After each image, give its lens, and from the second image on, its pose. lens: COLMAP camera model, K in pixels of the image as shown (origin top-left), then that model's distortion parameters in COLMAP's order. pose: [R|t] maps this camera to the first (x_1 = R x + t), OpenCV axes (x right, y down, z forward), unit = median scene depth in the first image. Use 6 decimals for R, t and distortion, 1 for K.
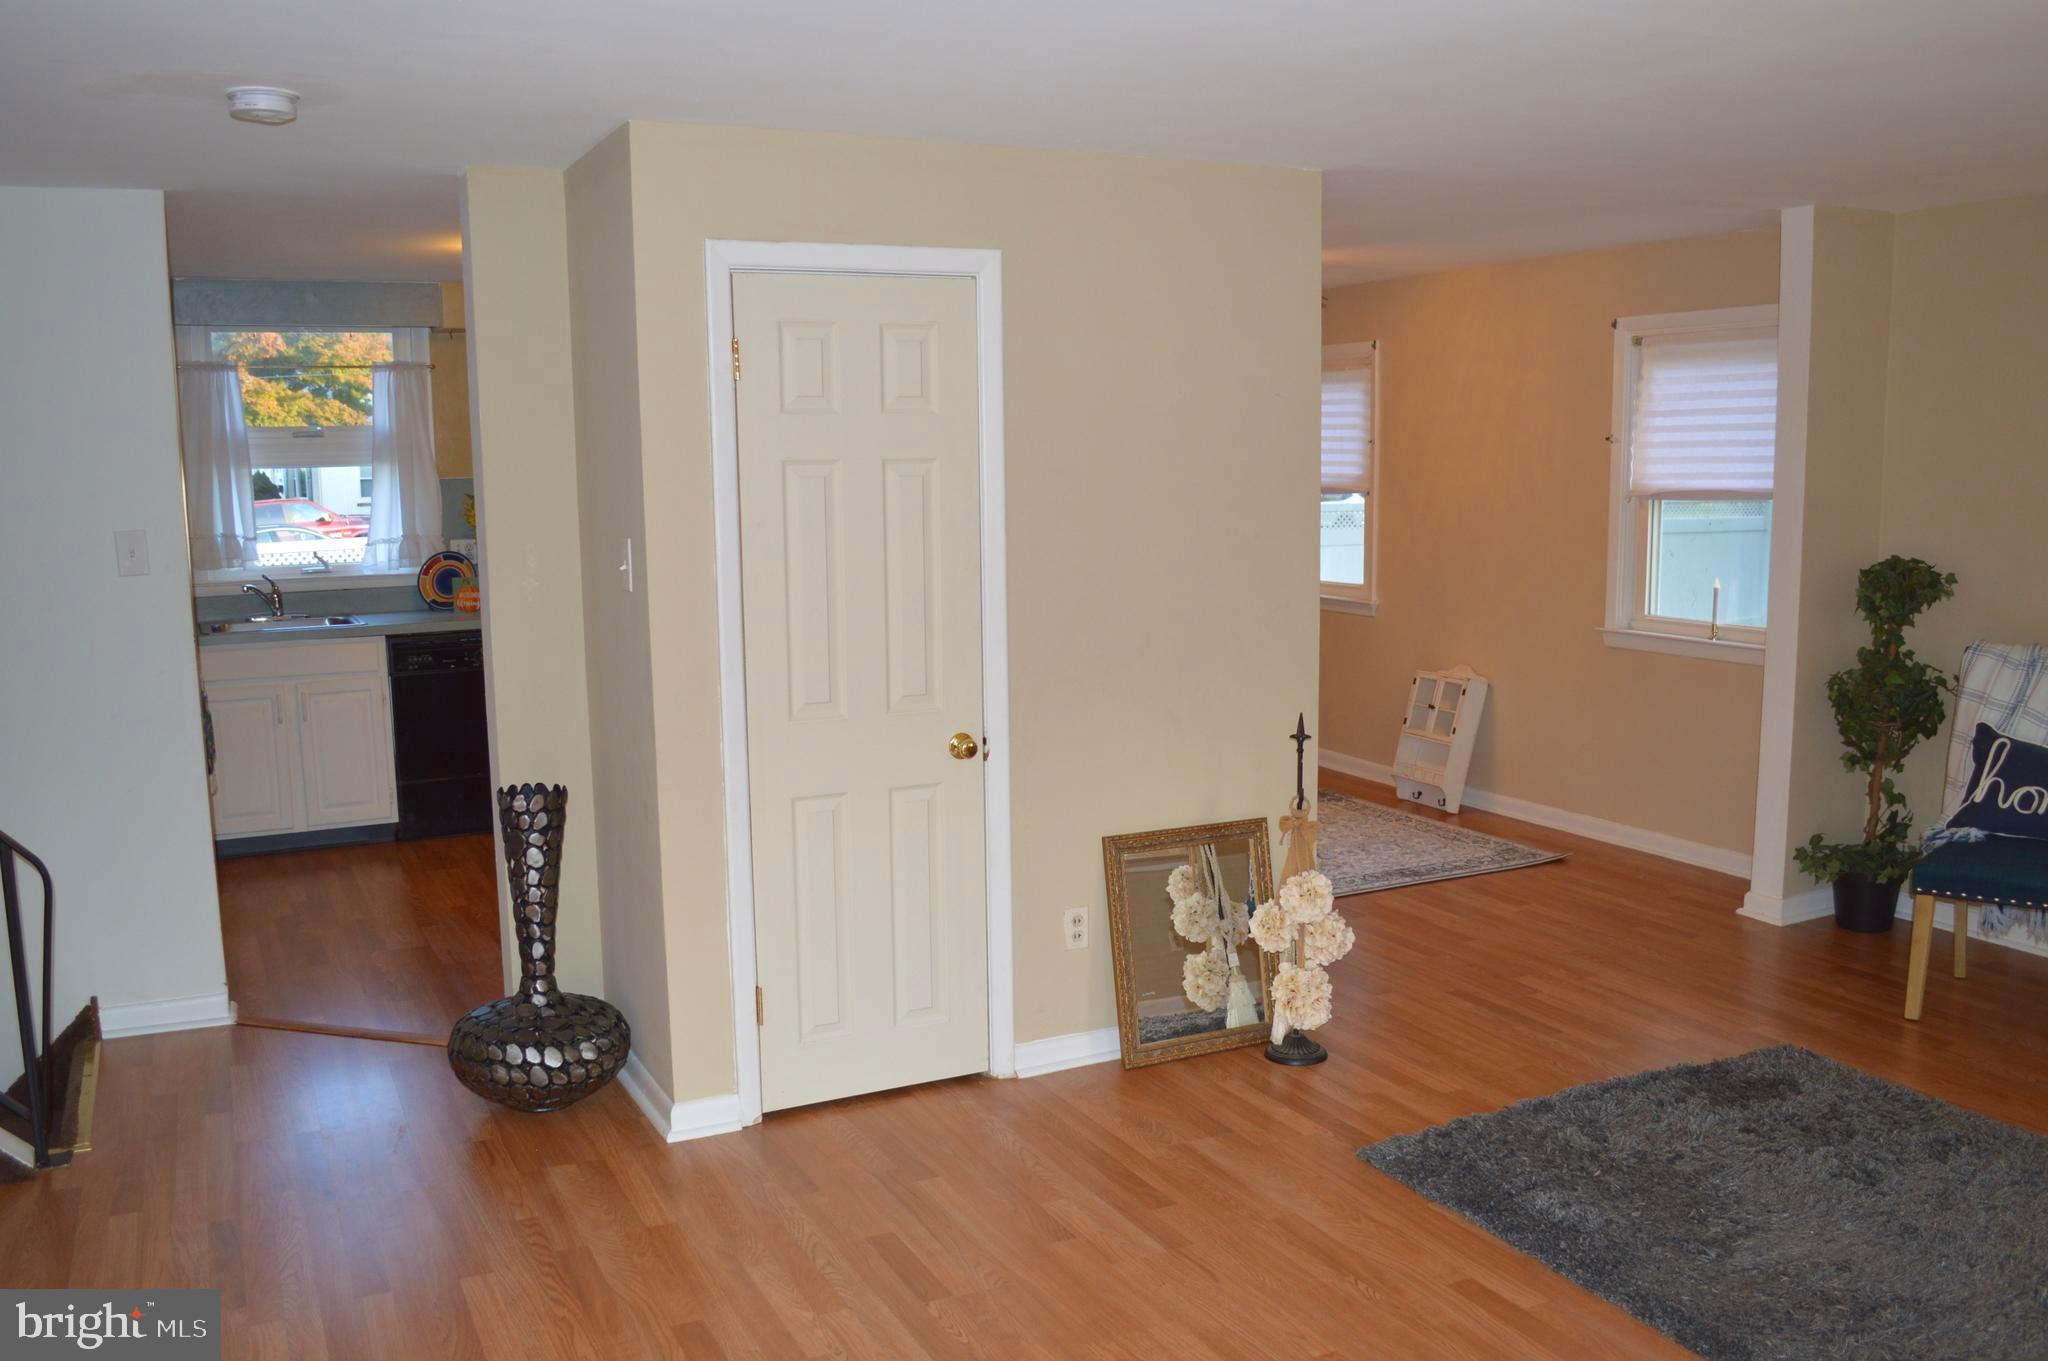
lens RADIAL K [[1741.2, 0, 1022.1], [0, 1741.2, 722.0], [0, 0, 1]] dist [-0.086585, 0.017794]
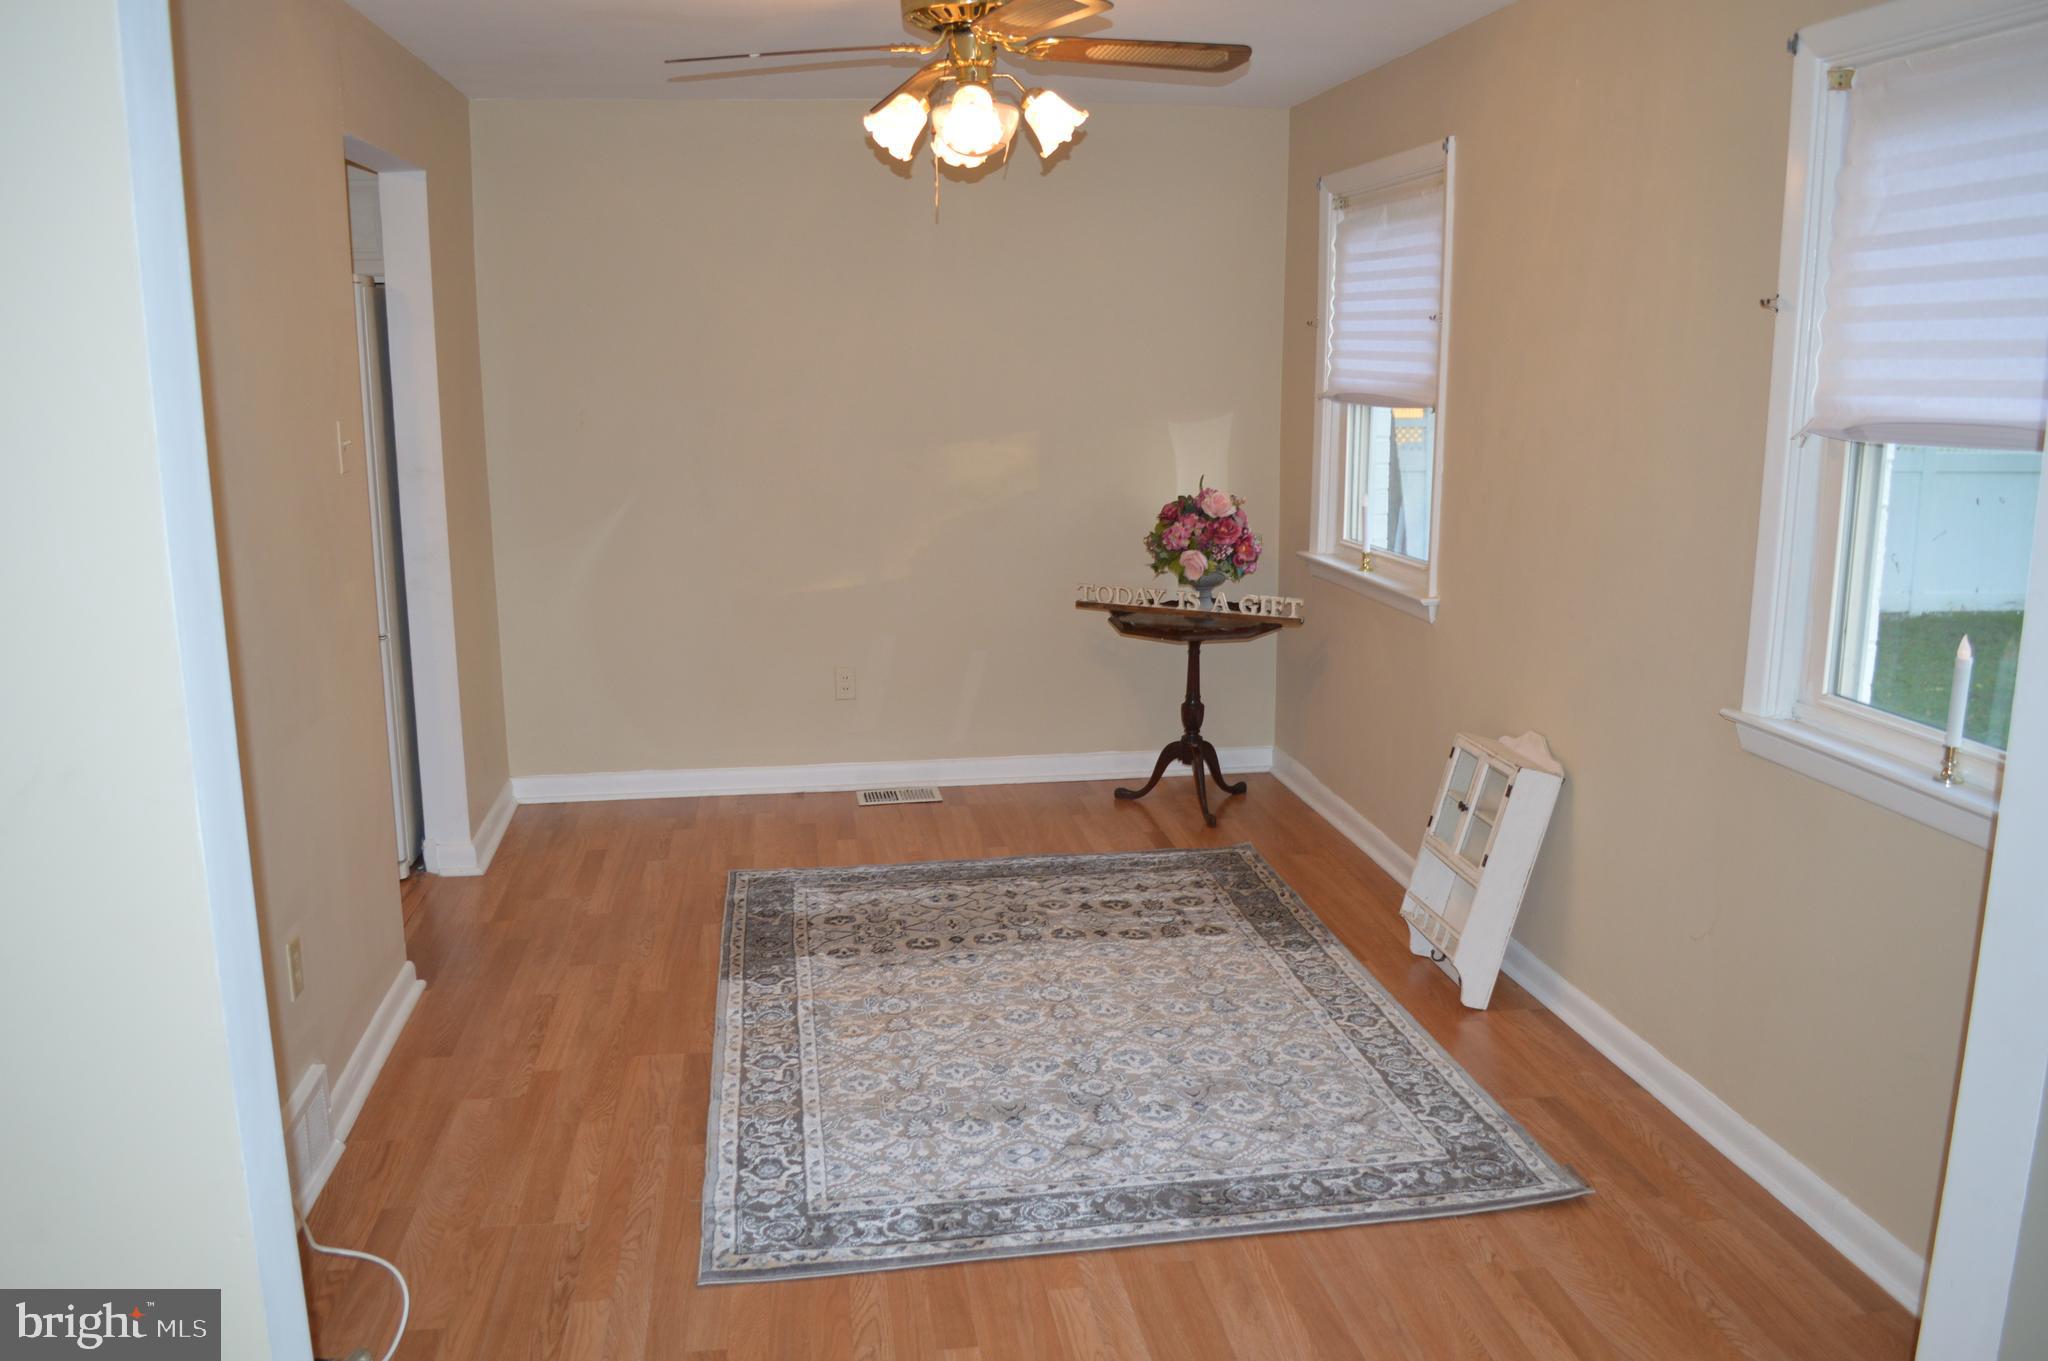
lens RADIAL K [[1639.6, 0, 1021.3], [0, 1639.6, 716.8], [0, 0, 1]] dist [-0.081823, 0.011532]
pose [[0.952730, 0.073269, -0.294850, 0.397324], [-0.052971, 0.995680, 0.076263, -0.107866], [0.299164, -0.057039, 0.952495, 0.740211]]
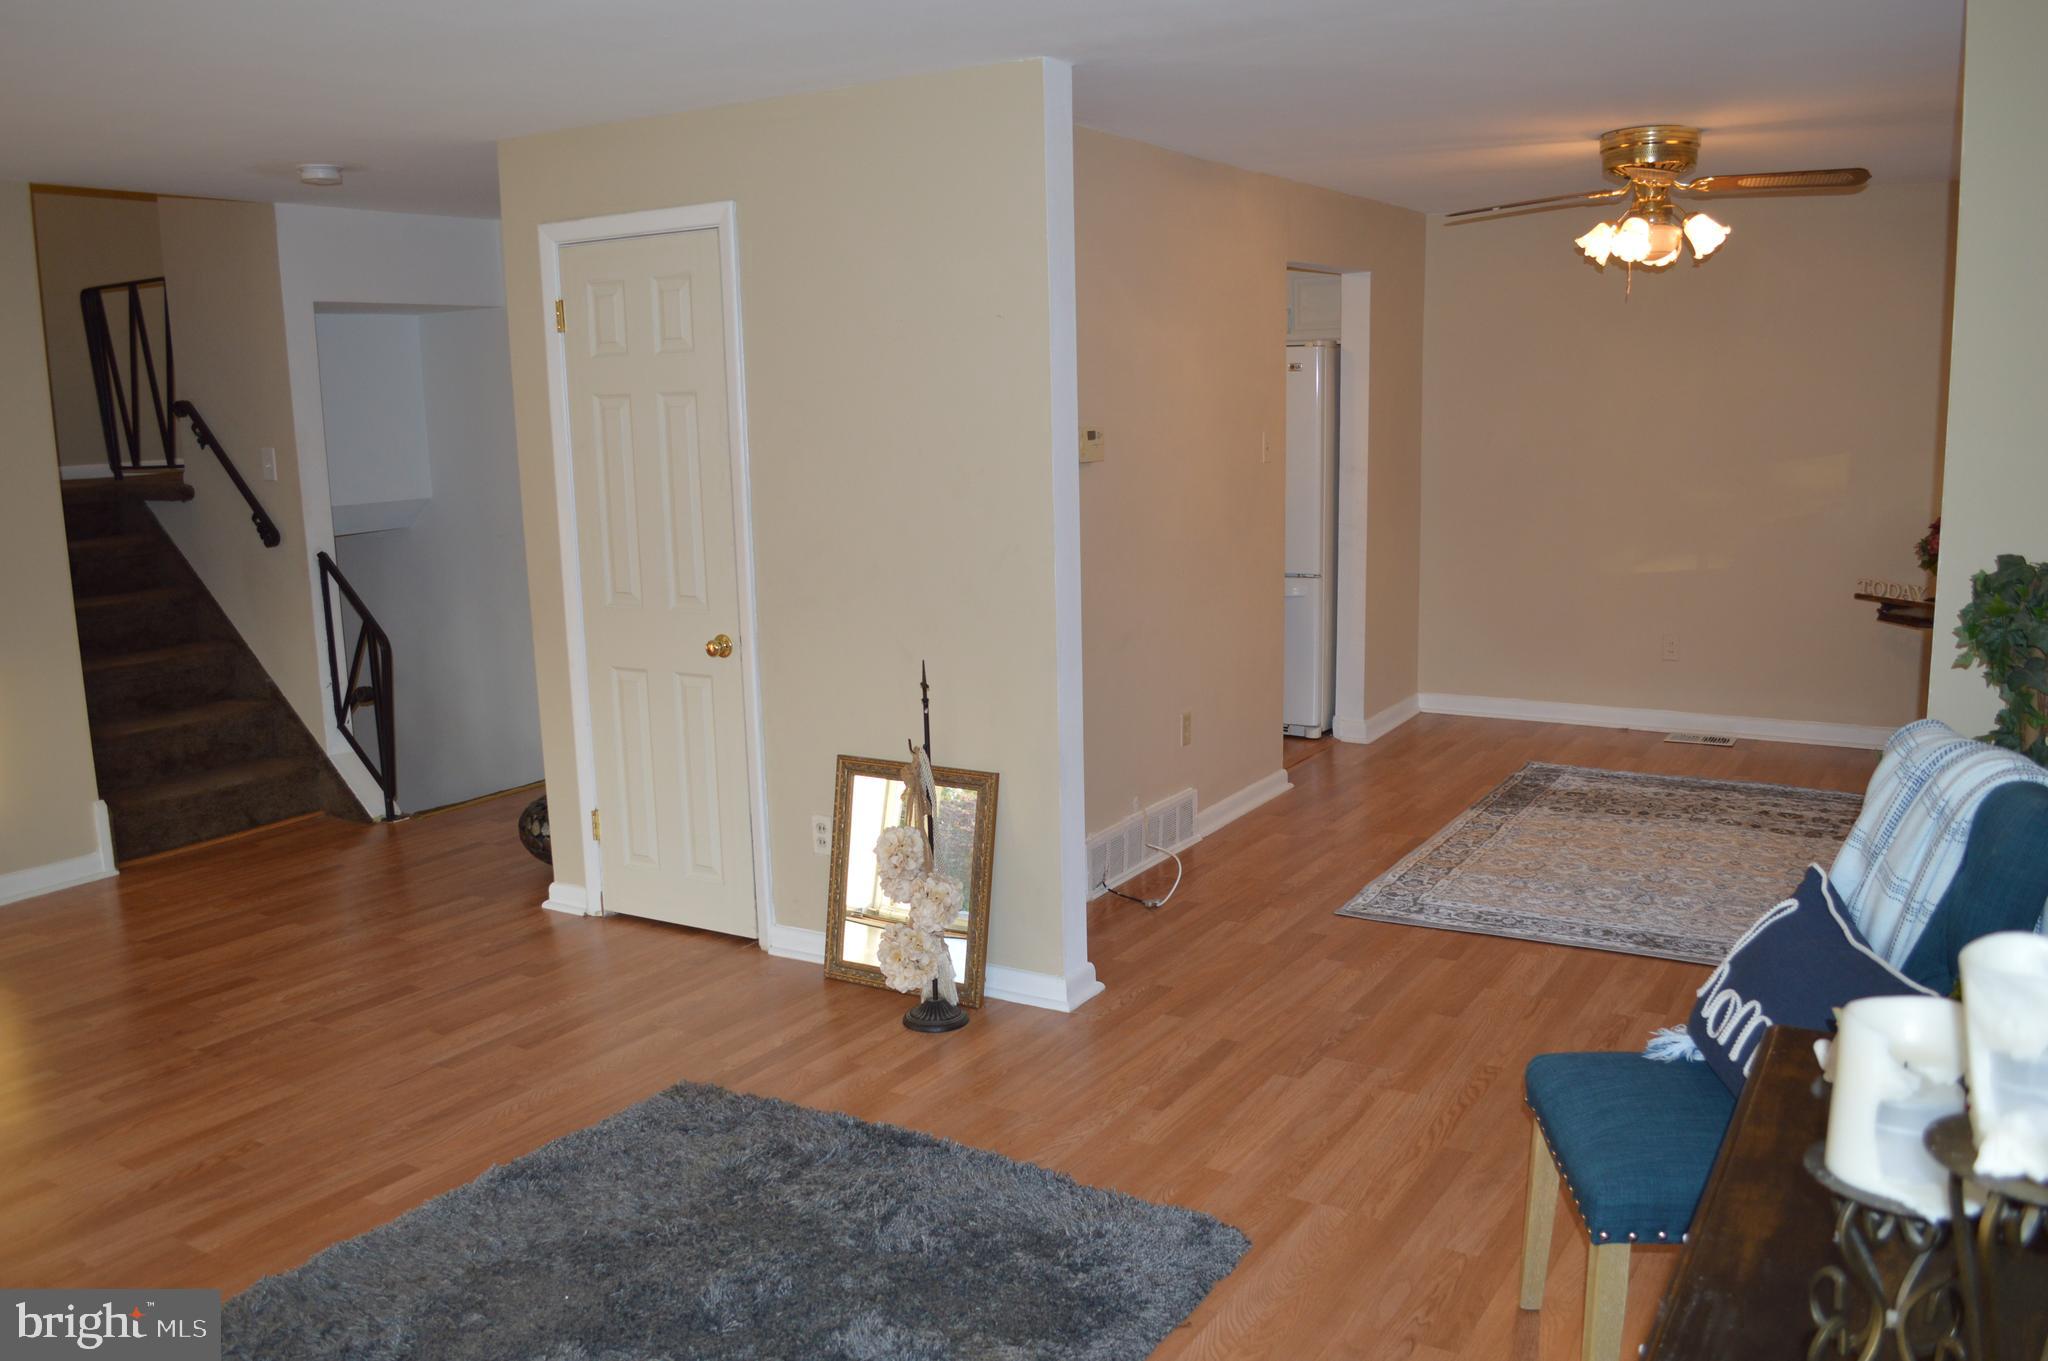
lens RADIAL K [[1639.6, 0, 1021.3], [0, 1639.6, 716.8], [0, 0, 1]] dist [-0.081823, 0.011532]
pose [[0.539349, 0.162061, -0.826340, 0.847524], [-0.115864, 0.986255, 0.117799, -0.078326], [0.834073, 0.032209, 0.550713, 0.510547]]
